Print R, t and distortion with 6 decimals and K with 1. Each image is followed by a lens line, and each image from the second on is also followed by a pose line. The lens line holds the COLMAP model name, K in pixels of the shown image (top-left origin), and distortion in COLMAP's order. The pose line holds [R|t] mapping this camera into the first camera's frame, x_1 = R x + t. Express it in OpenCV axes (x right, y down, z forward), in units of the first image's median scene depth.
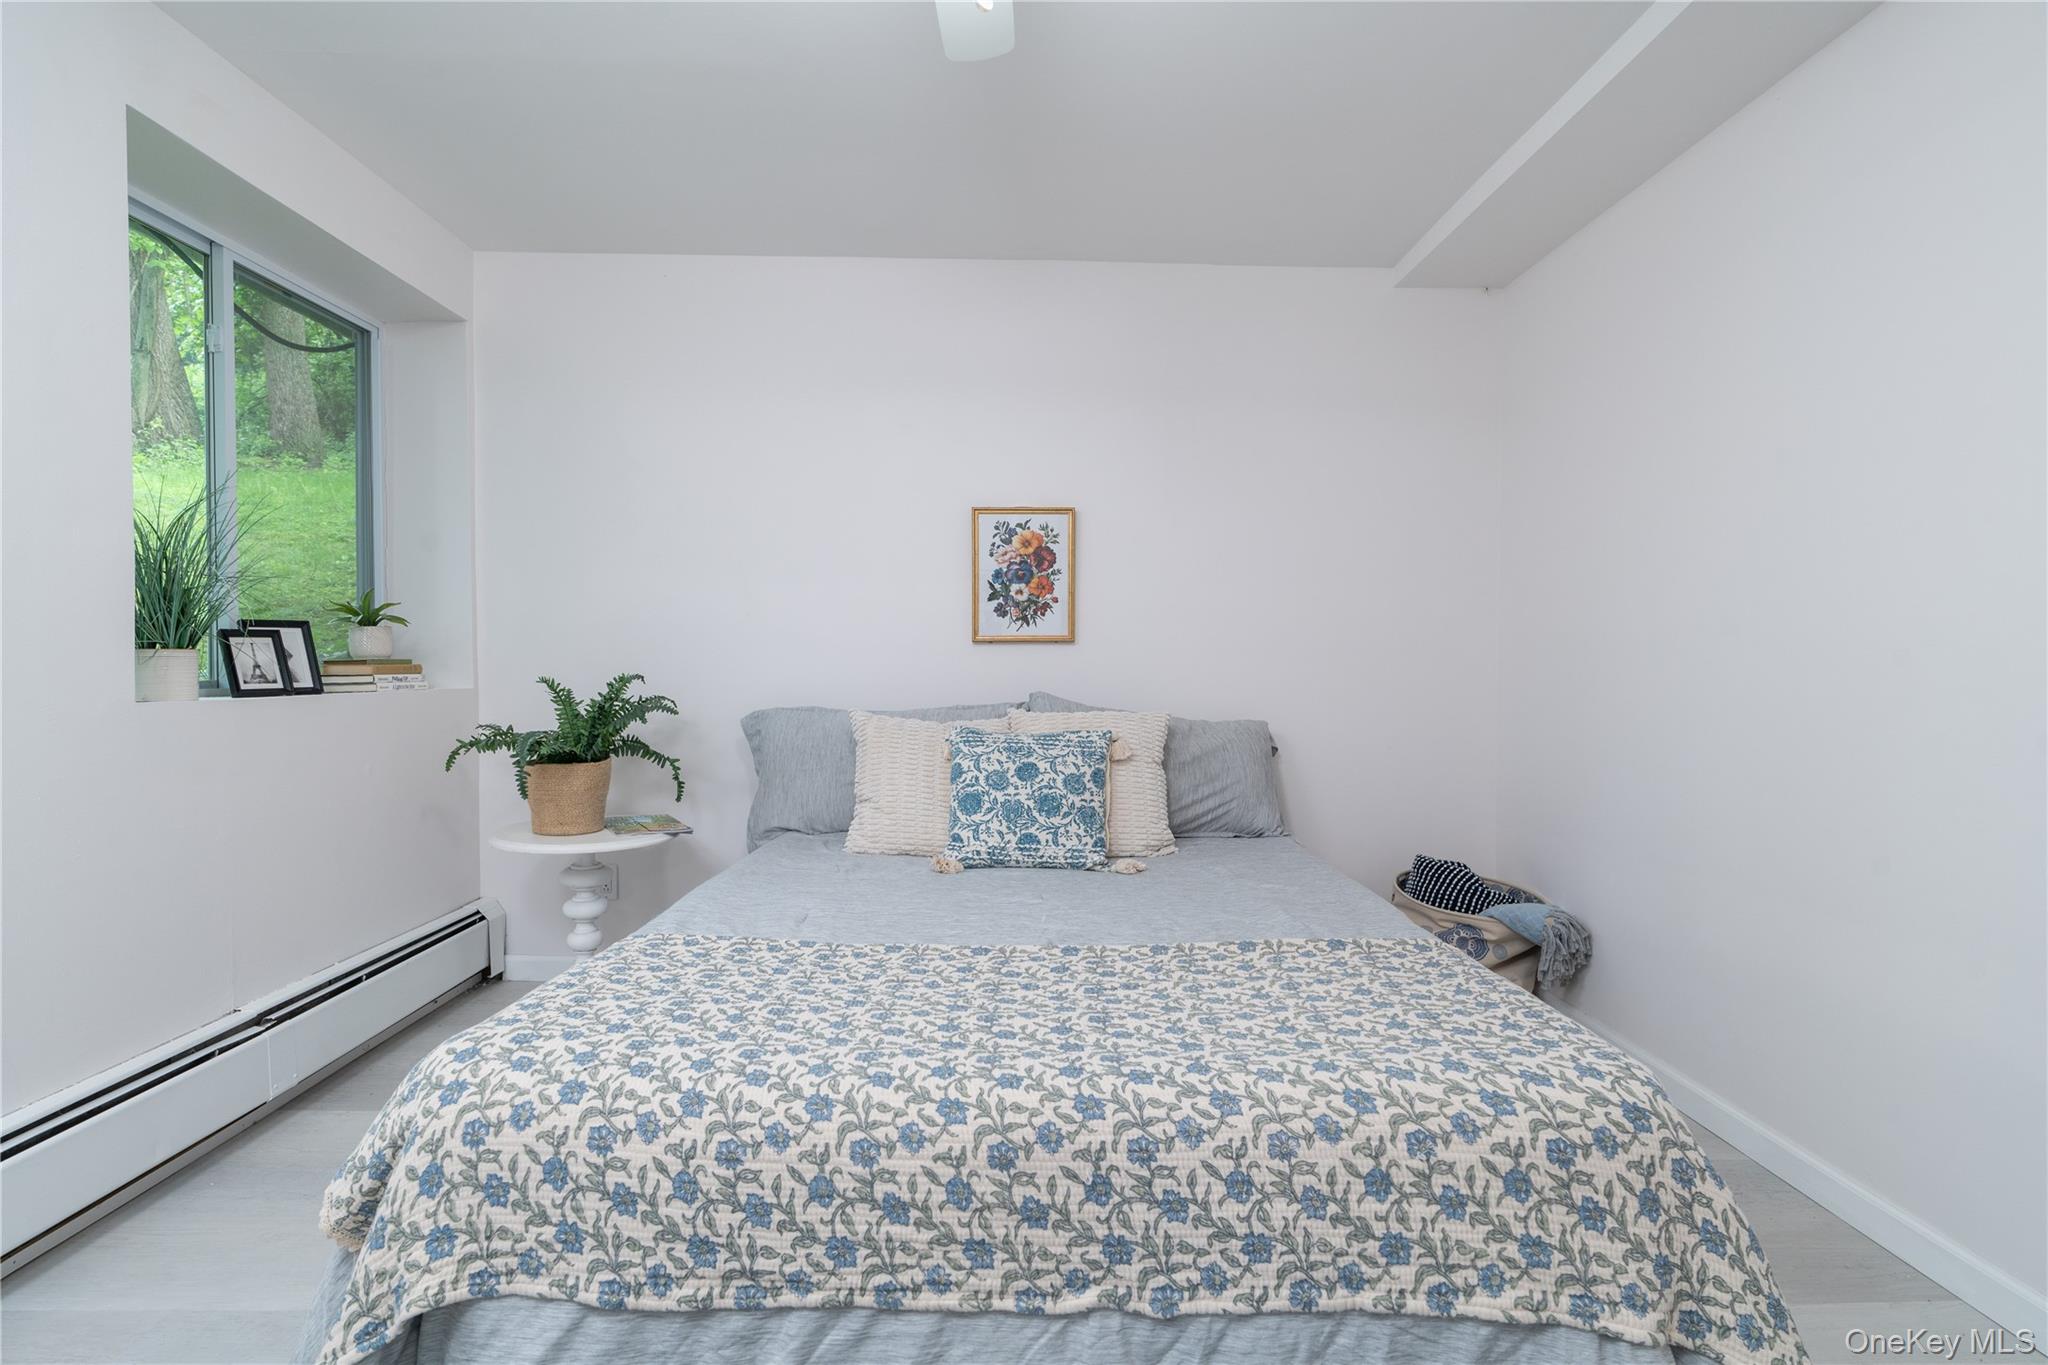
lens RADIAL K [[960.9, 0, 1029.5], [0, 960.9, 675.0], [0, 0, 1]] dist [-0.005890, 0.001759]
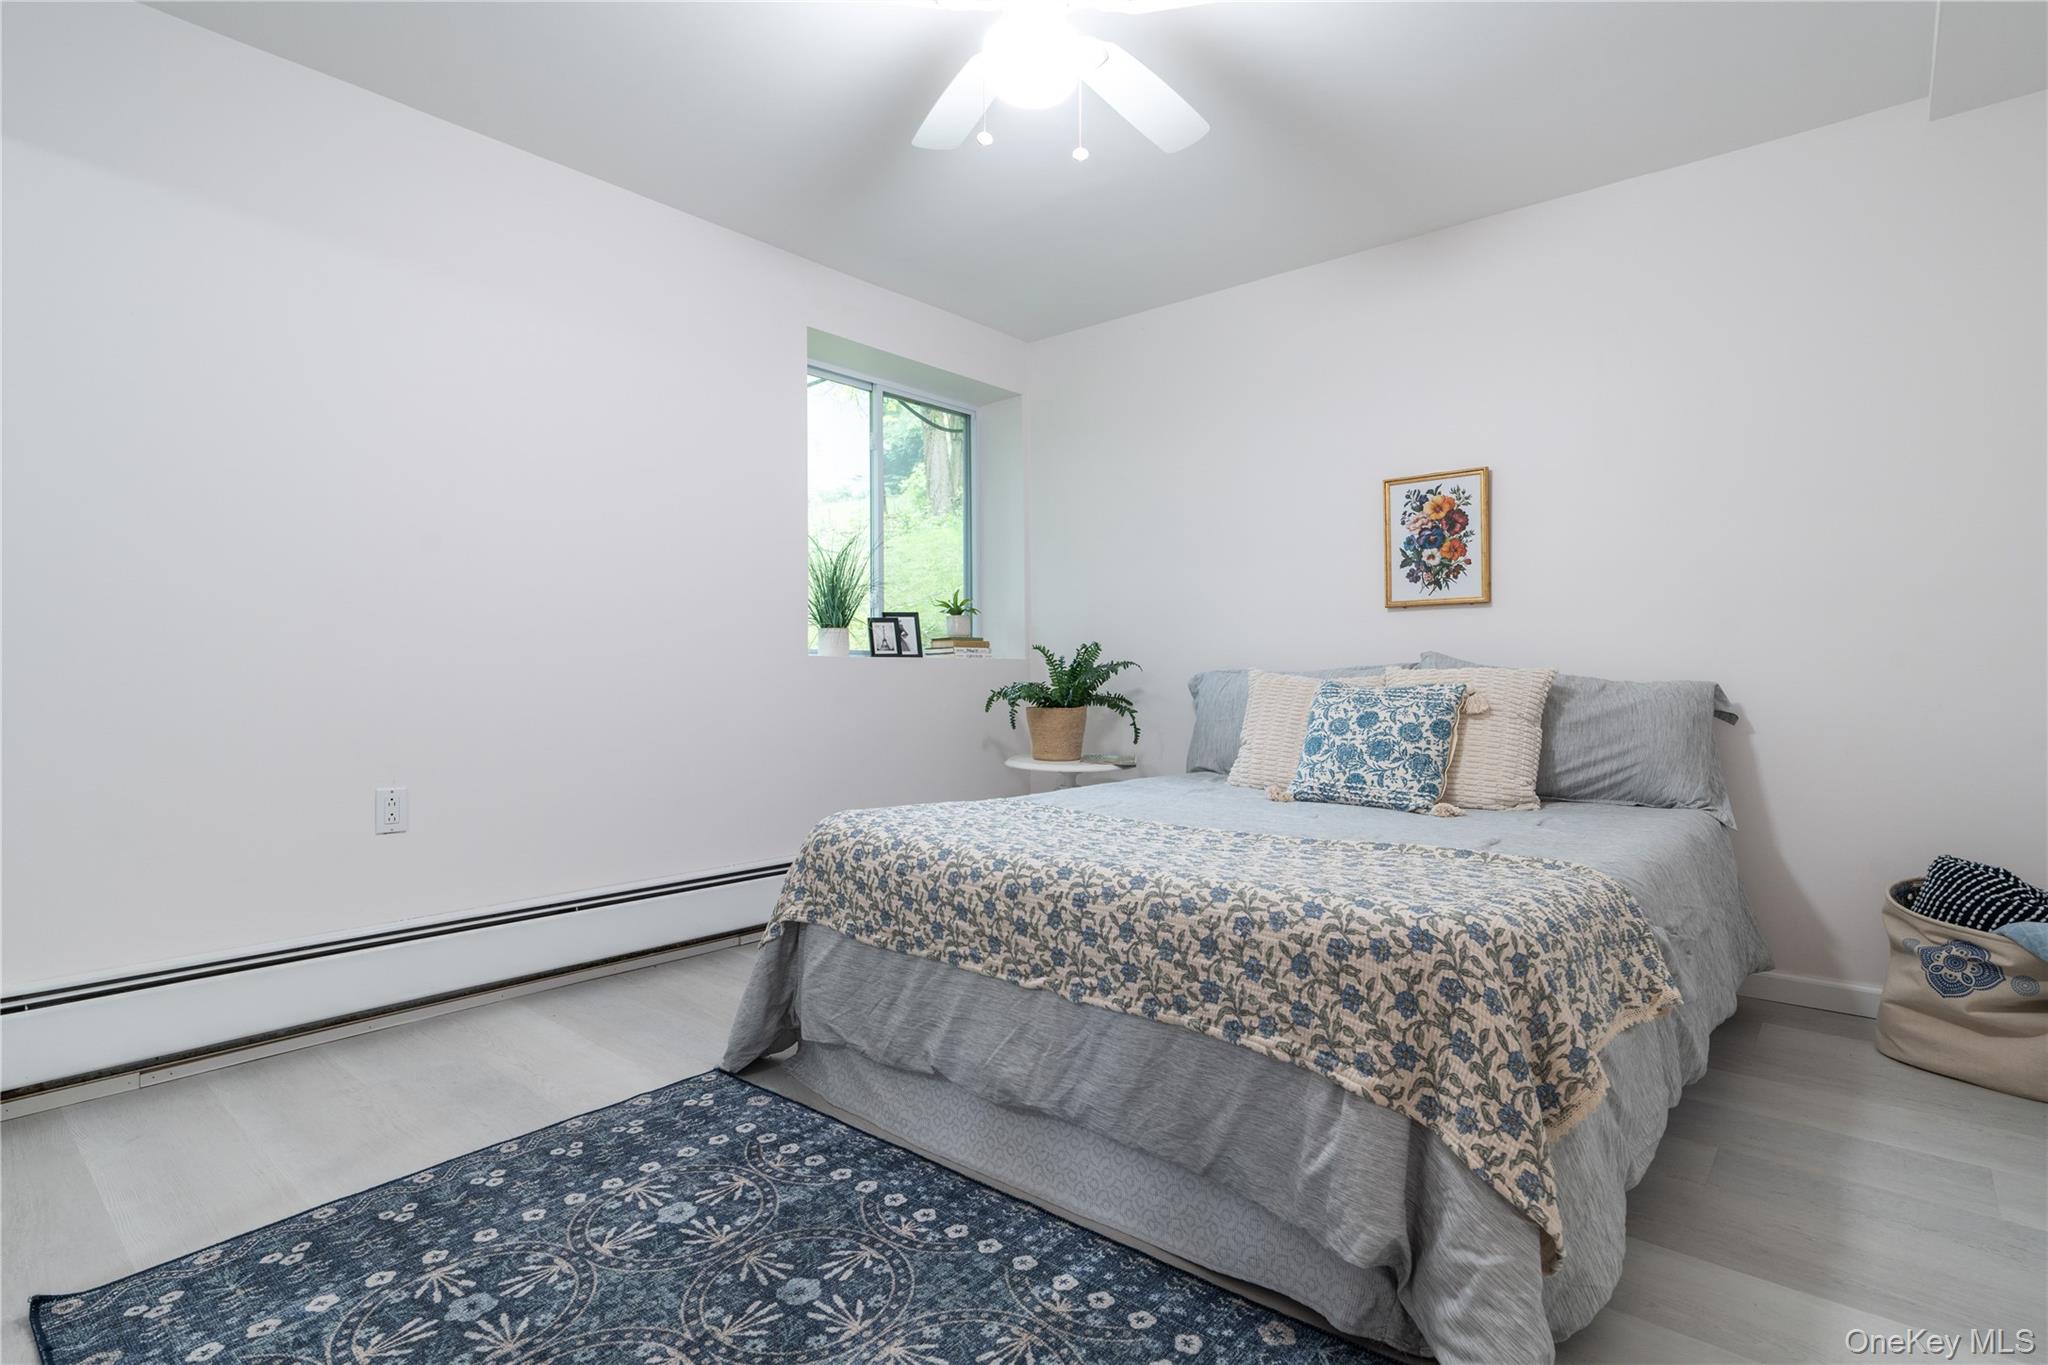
lens RADIAL K [[1019.9, 0, 1021.8], [0, 1019.9, 683.1], [0, 0, 1]] dist [-0.002212, 0.000853]
pose [[0.742730, -0.001004, -0.669590, 0.515124], [-0.002511, 0.999988, -0.004284, 0.070361], [0.669586, 0.004863, 0.742719, -0.124030]]
